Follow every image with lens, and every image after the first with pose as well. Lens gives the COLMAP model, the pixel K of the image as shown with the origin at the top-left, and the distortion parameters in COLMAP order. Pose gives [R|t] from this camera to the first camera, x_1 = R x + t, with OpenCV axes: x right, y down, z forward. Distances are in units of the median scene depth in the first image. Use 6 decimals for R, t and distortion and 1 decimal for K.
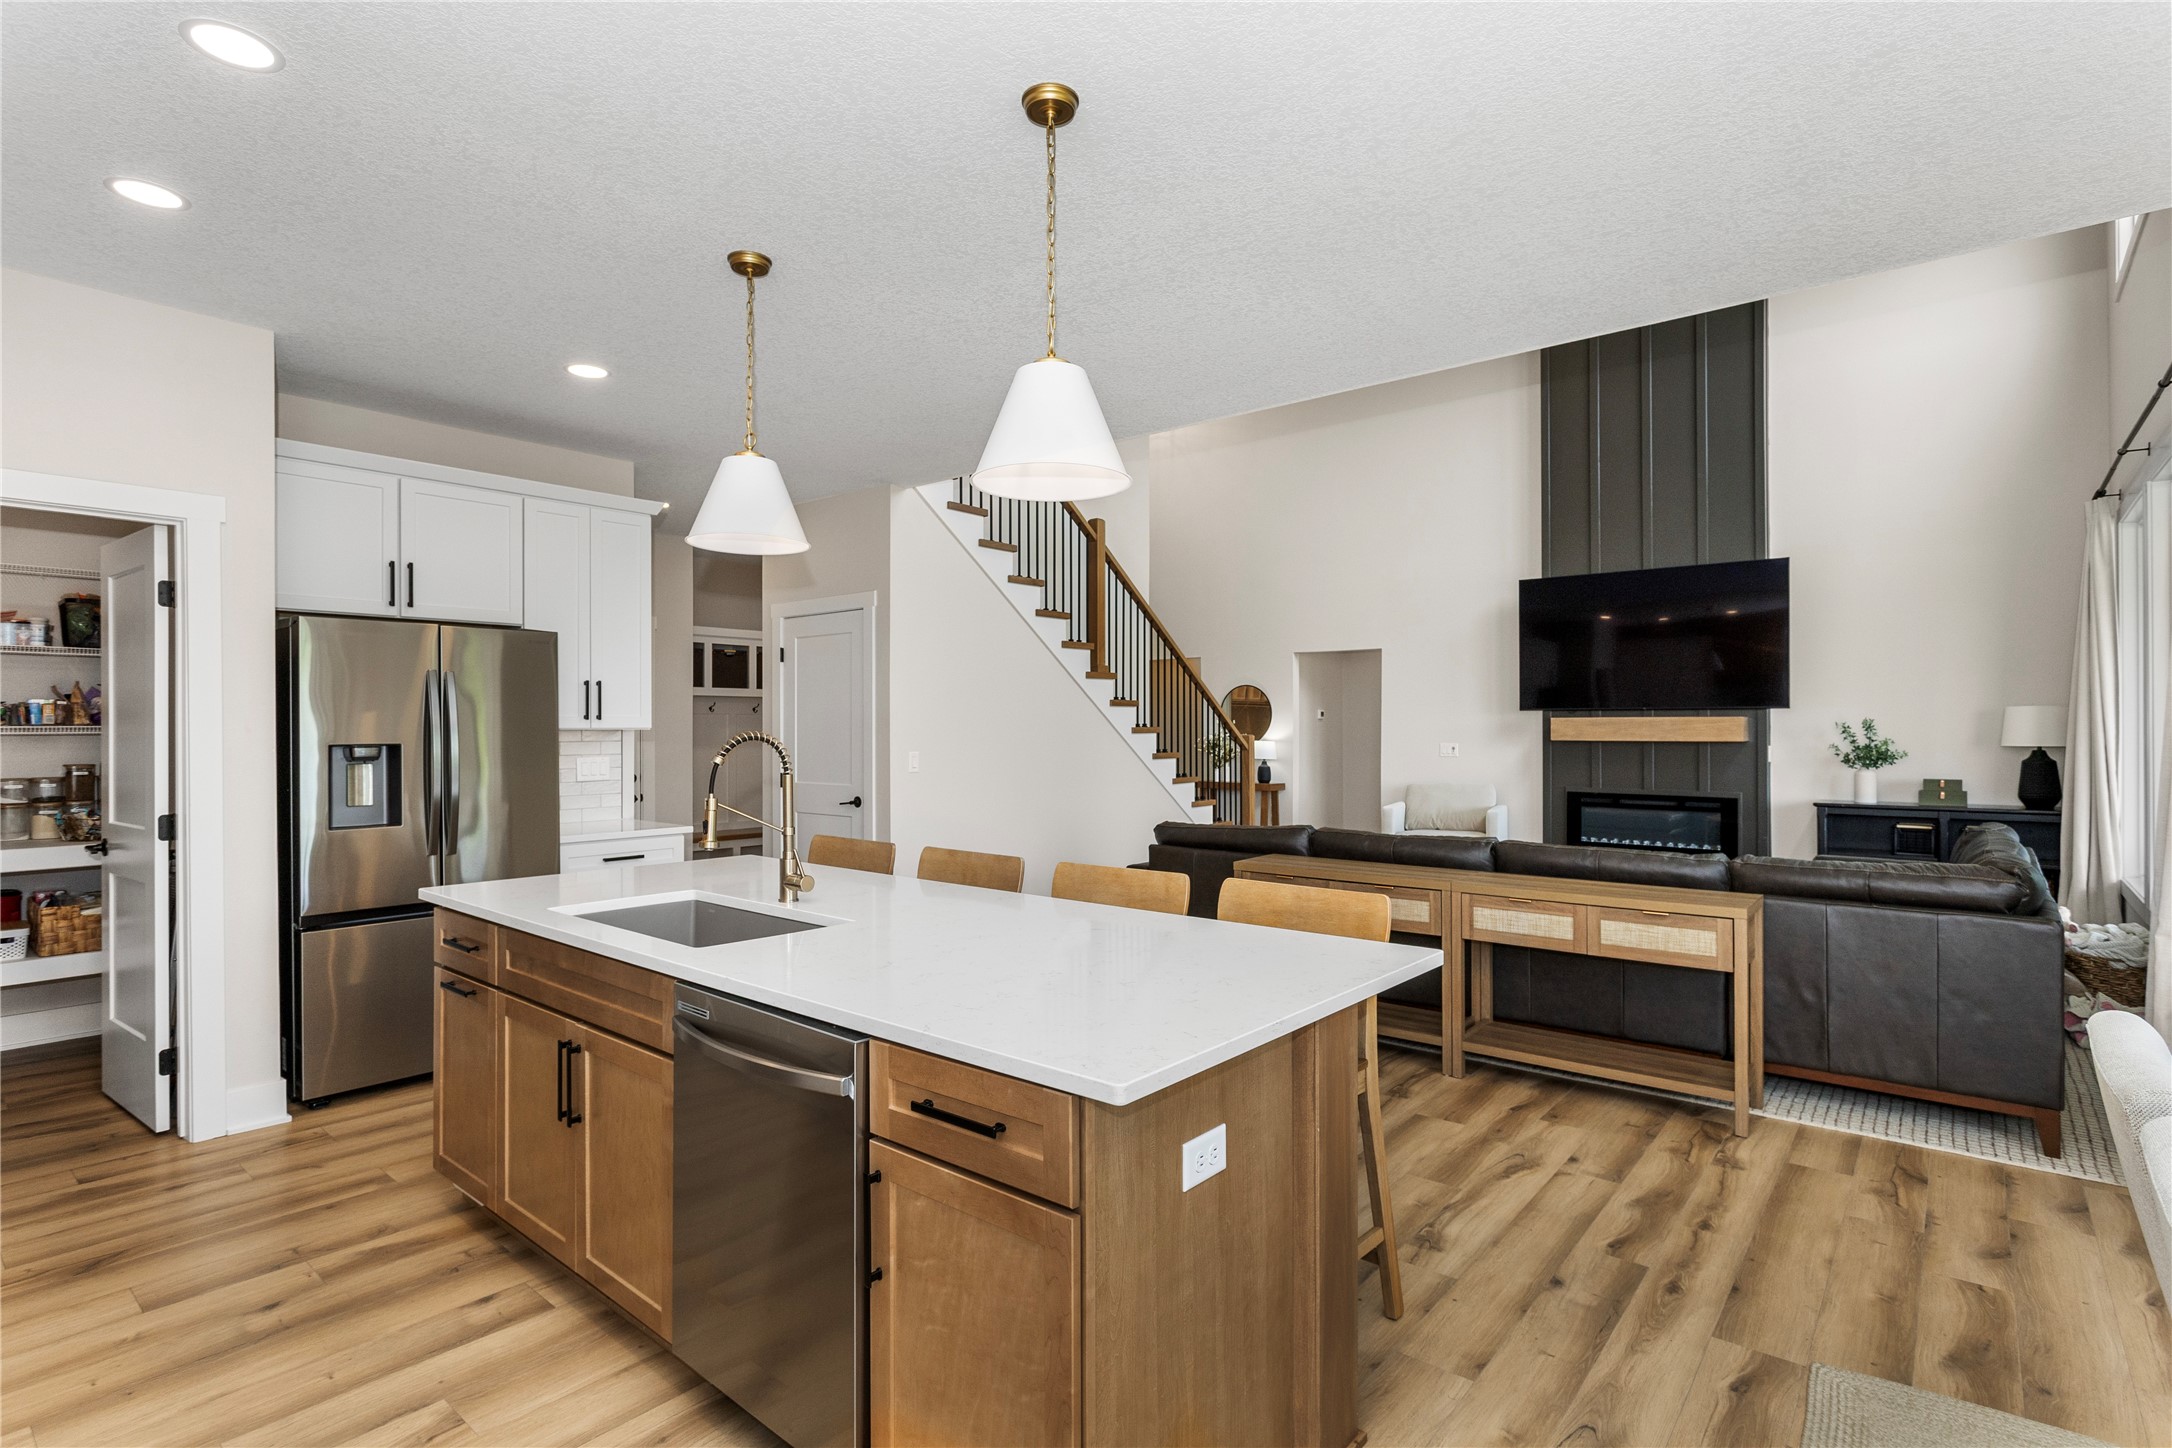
lens RADIAL K [[1060.2, 0, 1090.8], [0, 1060.2, 720.6], [0, 0, 1]] dist [-0.007933, 0.000308]
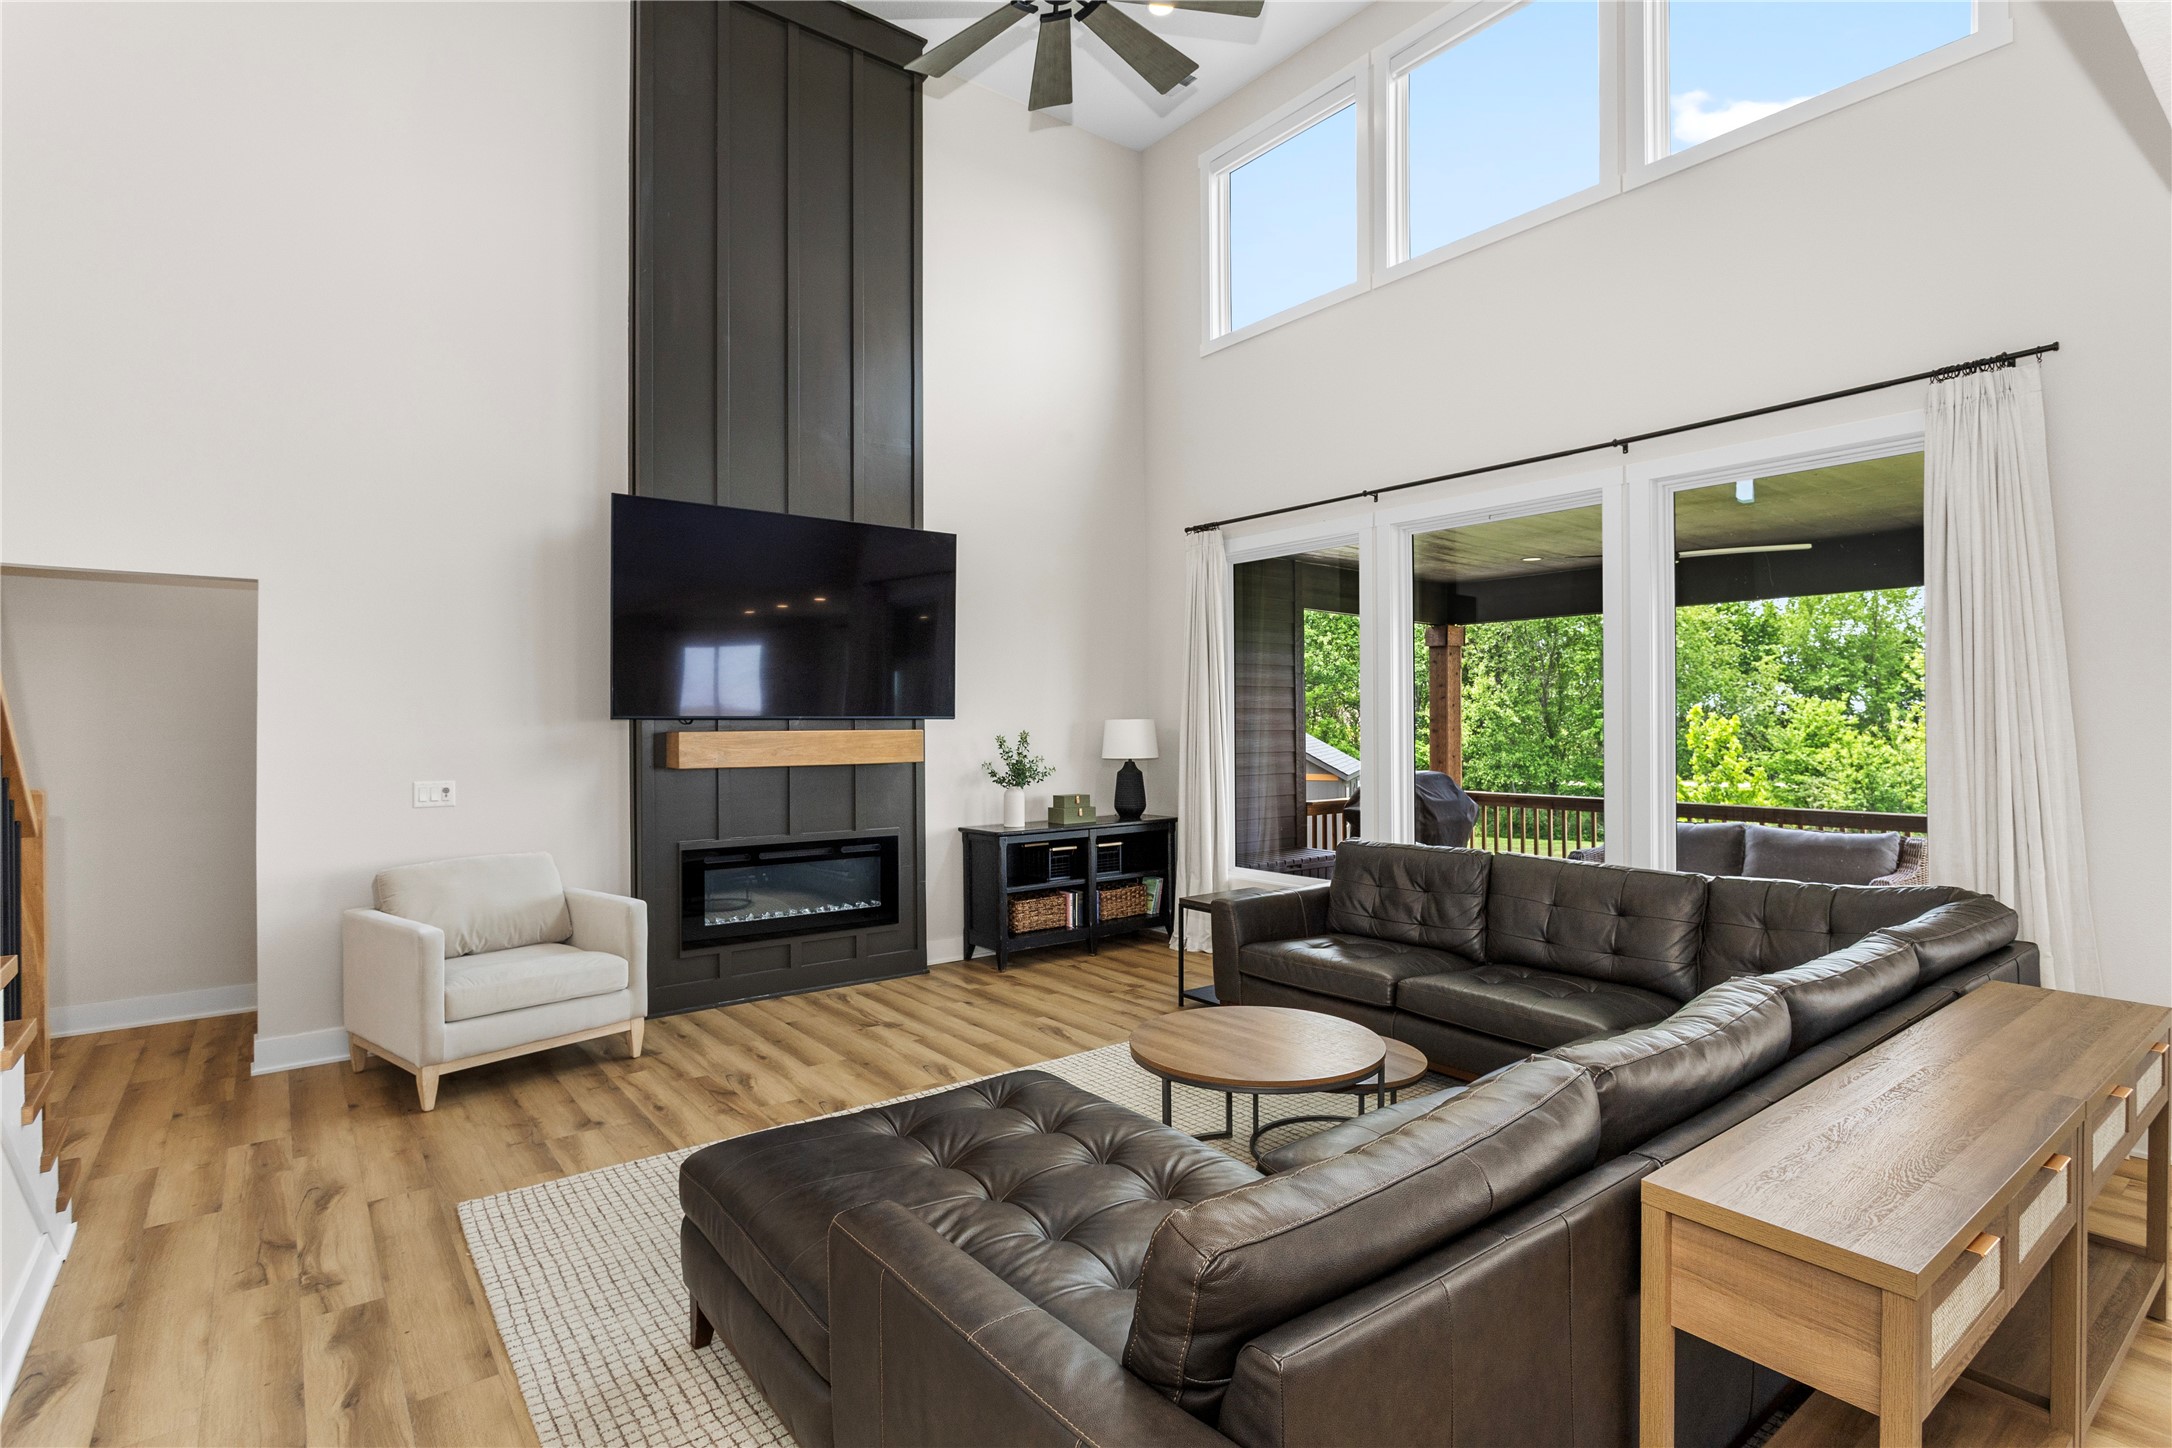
lens RADIAL K [[1059.5, 0, 1085.9], [0, 1059.5, 729.6], [0, 0, 1]] dist [-0.009867, 0.003095]
pose [[0.220187, -0.005869, 0.975440, -0.111265], [-0.001944, 0.999977, 0.006456, -0.008854], [-0.975456, -0.003318, 0.220171, 0.700742]]
